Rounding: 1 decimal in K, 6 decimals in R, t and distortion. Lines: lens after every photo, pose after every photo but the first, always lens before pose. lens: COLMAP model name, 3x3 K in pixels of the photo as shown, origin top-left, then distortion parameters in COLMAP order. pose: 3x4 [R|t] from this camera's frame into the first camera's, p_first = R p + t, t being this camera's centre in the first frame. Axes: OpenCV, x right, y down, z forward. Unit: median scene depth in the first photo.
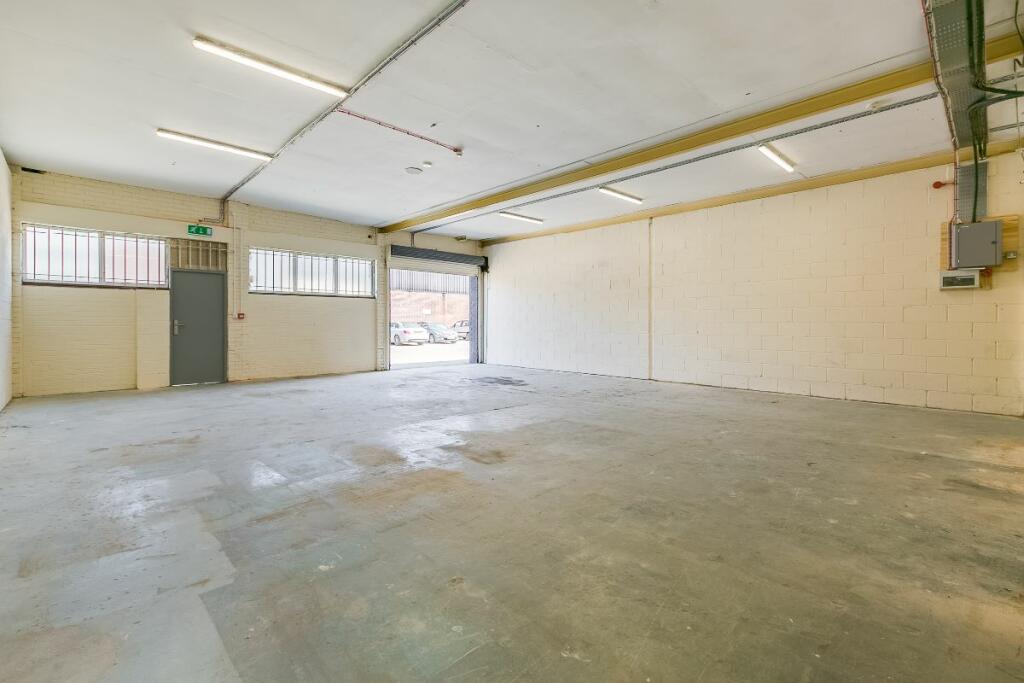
lens RADIAL K [[465.3, 0, 507.7], [0, 465.3, 335.1], [0, 0, 1]] dist [0.000629, -0.000534]
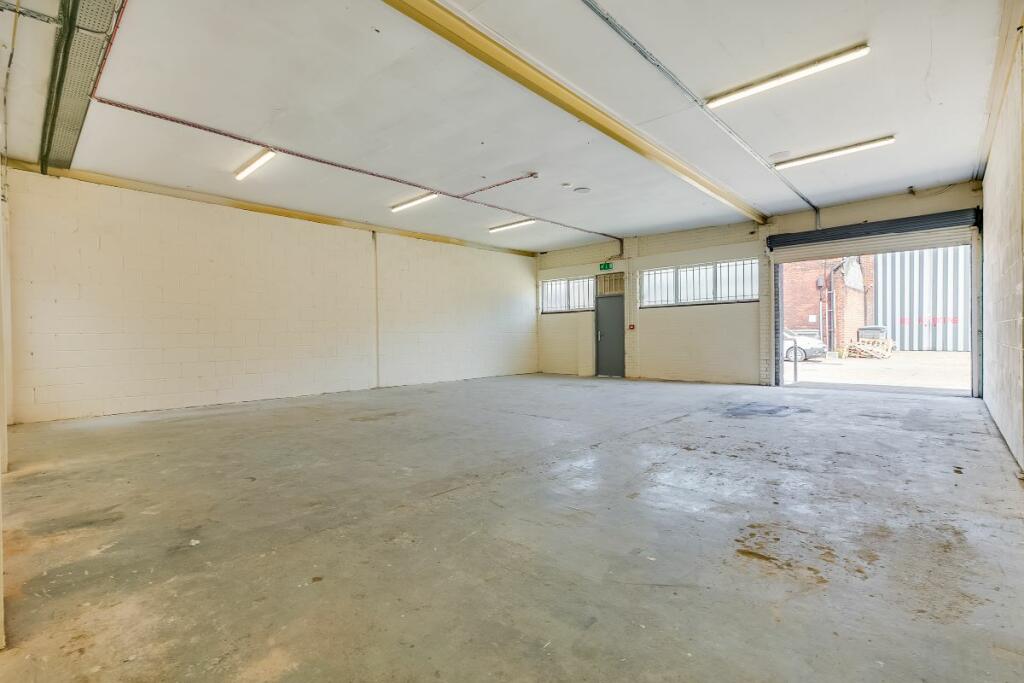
lens RADIAL K [[458.3, 0, 512.0], [0, 458.3, 341.5], [0, 0, 1]] dist [0.001864, 0.000211]
pose [[0.066514, 0.010330, -0.997732, 0.668654], [-0.012302, 0.999879, 0.009532, -0.009081], [0.997710, 0.011640, 0.066633, 0.605044]]
